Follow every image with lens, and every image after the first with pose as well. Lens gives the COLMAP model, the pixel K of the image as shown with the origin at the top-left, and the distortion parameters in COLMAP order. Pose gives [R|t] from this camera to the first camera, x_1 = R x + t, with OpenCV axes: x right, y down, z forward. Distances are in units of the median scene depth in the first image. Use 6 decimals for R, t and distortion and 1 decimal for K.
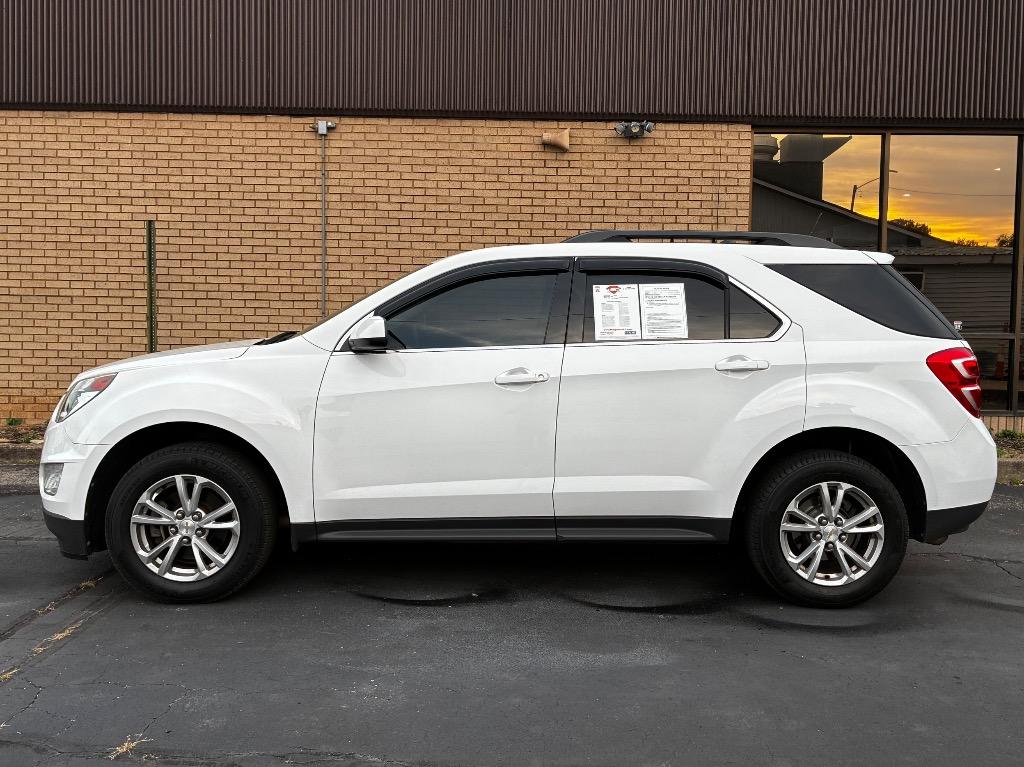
lens RADIAL K [[882.4, 0, 547.5], [0, 882.4, 351.6], [0, 0, 1]] dist [0.002748, 0.005221]
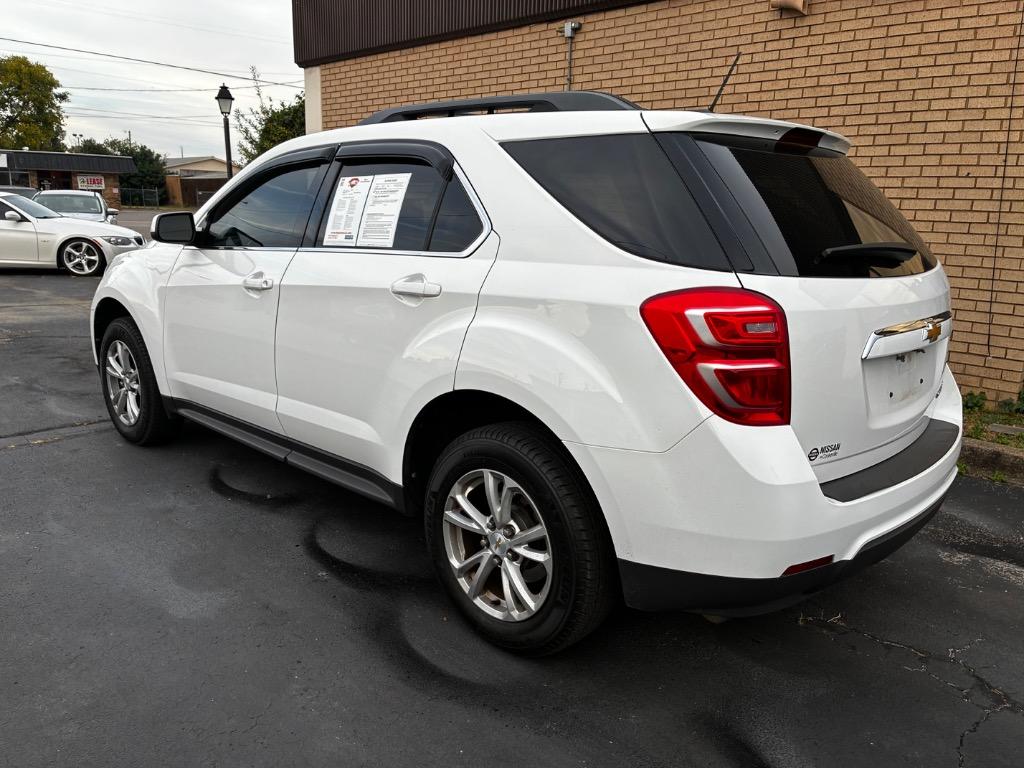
lens RADIAL K [[773.5, 0, 517.2], [0, 773.5, 388.2], [0, 0, 1]] dist [0.031930, -0.055804]
pose [[0.706789, 0.165441, -0.687807, 0.371234], [-0.055062, 0.982185, 0.179668, -0.011239], [0.705279, -0.089115, 0.703307, 0.306753]]
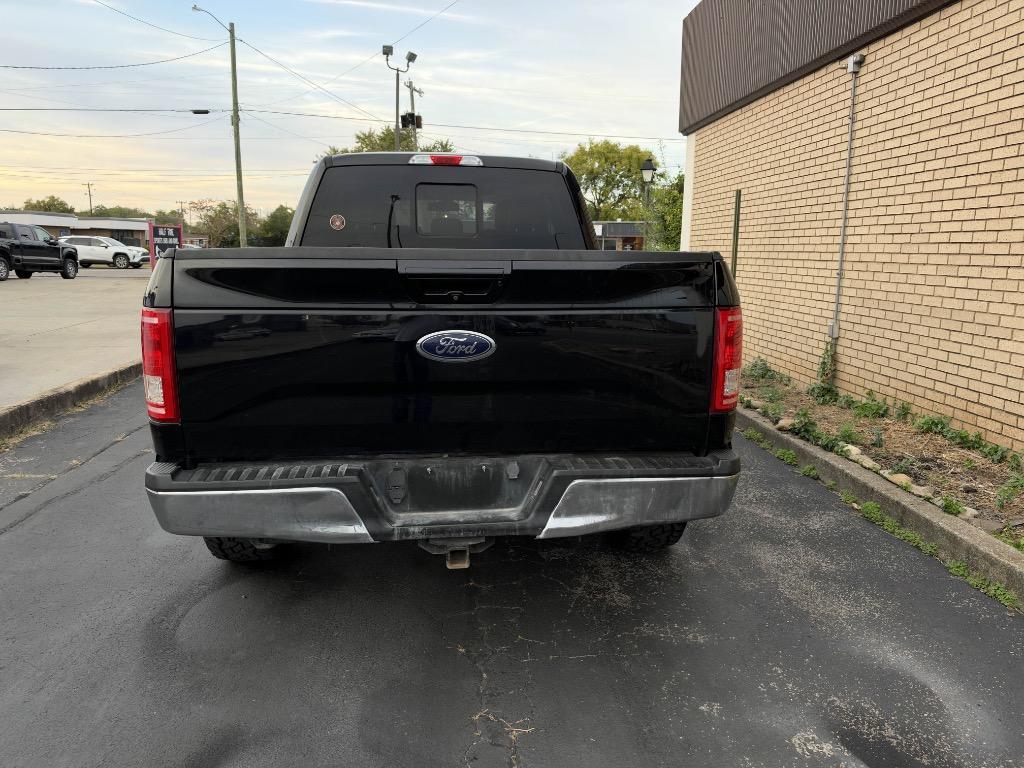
lens RADIAL K [[739.3, 0, 502.2], [0, 739.3, 388.5], [0, 0, 1]] dist [-0.006165, -0.016528]
pose [[0.051627, 0.165107, -0.984924, 0.510915], [-0.060042, 0.984968, 0.161967, -0.030263], [0.996860, 0.050775, 0.060764, 0.616434]]
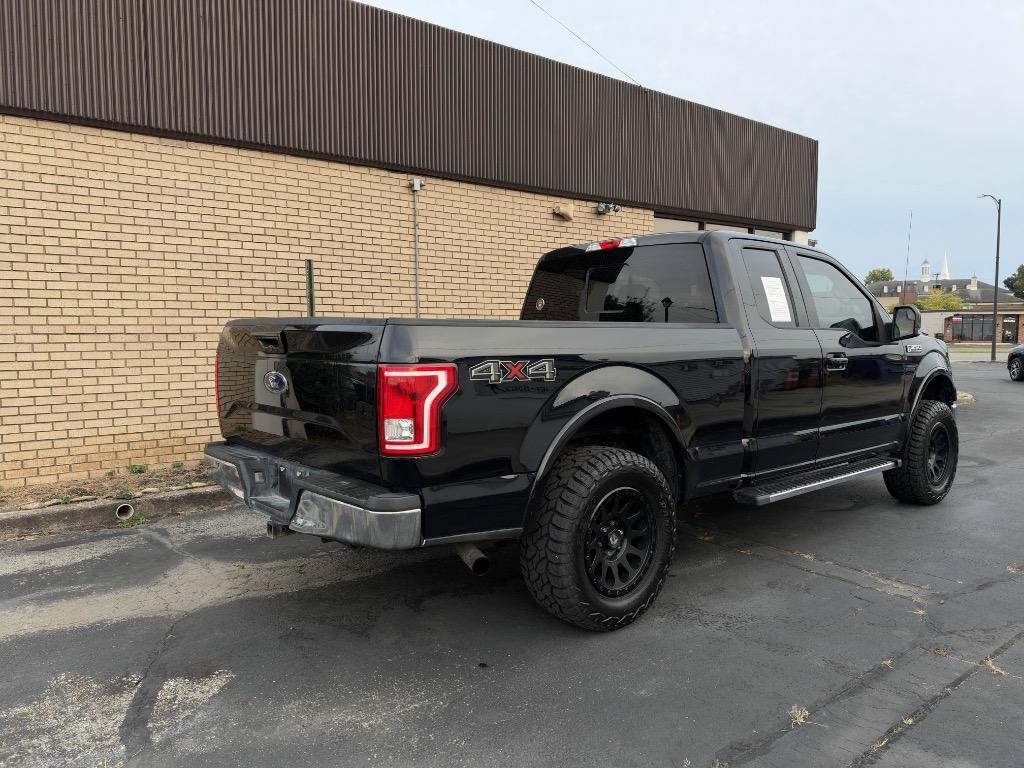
lens RADIAL K [[739.3, 0, 517.4], [0, 739.3, 402.4], [0, 0, 1]] dist [-0.006165, -0.016528]
pose [[0.781854, -0.078081, 0.618553, -0.776084], [0.044521, 0.996586, 0.069525, -0.027620], [-0.621870, -0.026820, 0.782661, 0.140620]]
